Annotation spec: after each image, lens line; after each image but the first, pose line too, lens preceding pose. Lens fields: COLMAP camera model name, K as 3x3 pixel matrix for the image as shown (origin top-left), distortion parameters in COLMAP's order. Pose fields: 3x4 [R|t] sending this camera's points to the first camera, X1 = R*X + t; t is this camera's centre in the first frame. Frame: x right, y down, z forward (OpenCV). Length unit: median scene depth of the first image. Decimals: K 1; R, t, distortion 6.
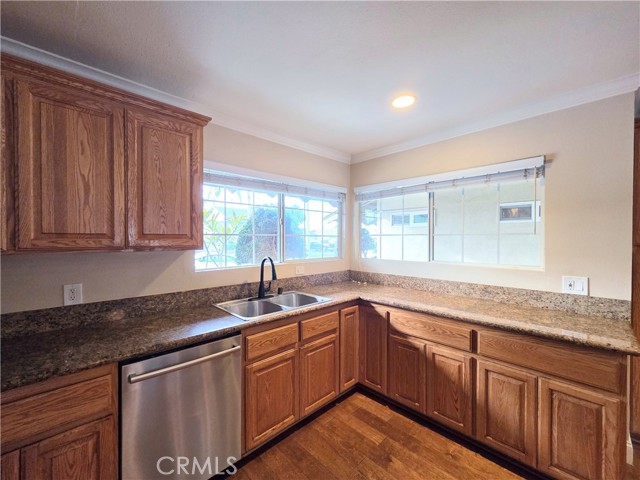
lens RADIAL K [[261.1, 0, 318.2], [0, 261.1, 241.9], [0, 0, 1]] dist [0.000169, 0.000214]
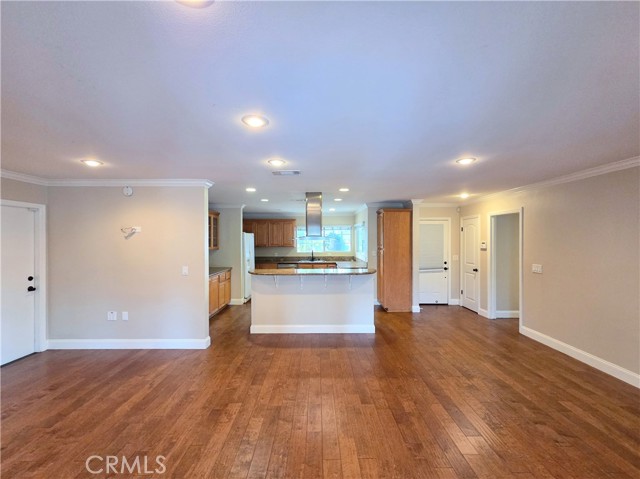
lens RADIAL K [[267.1, 0, 317.4], [0, 267.1, 240.8], [0, 0, 1]] dist [0.003528, 0.000354]
pose [[0.726839, 0.000285, -0.686808, 3.779985], [-0.003161, 0.999991, -0.002930, -0.084139], [0.686800, 0.004300, 0.726833, -2.643111]]
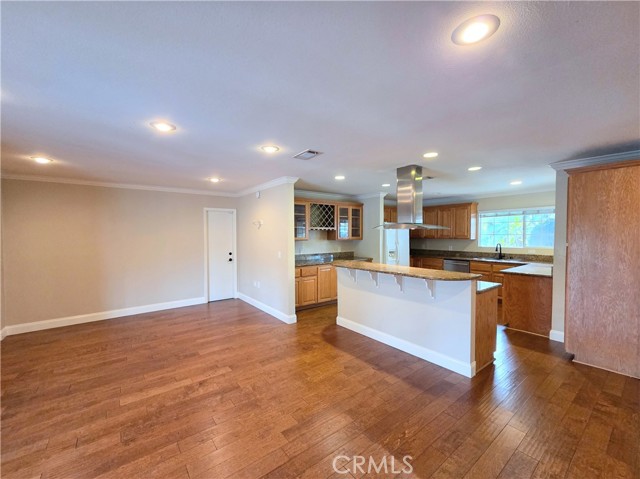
lens RADIAL K [[267.1, 0, 317.4], [0, 267.1, 240.8], [0, 0, 1]] dist [0.003528, 0.000354]
pose [[-0.106583, 0.028906, -0.993884, 4.124606], [-0.004096, 0.999556, 0.029510, -0.061395], [0.994295, 0.007216, -0.106417, -0.841735]]
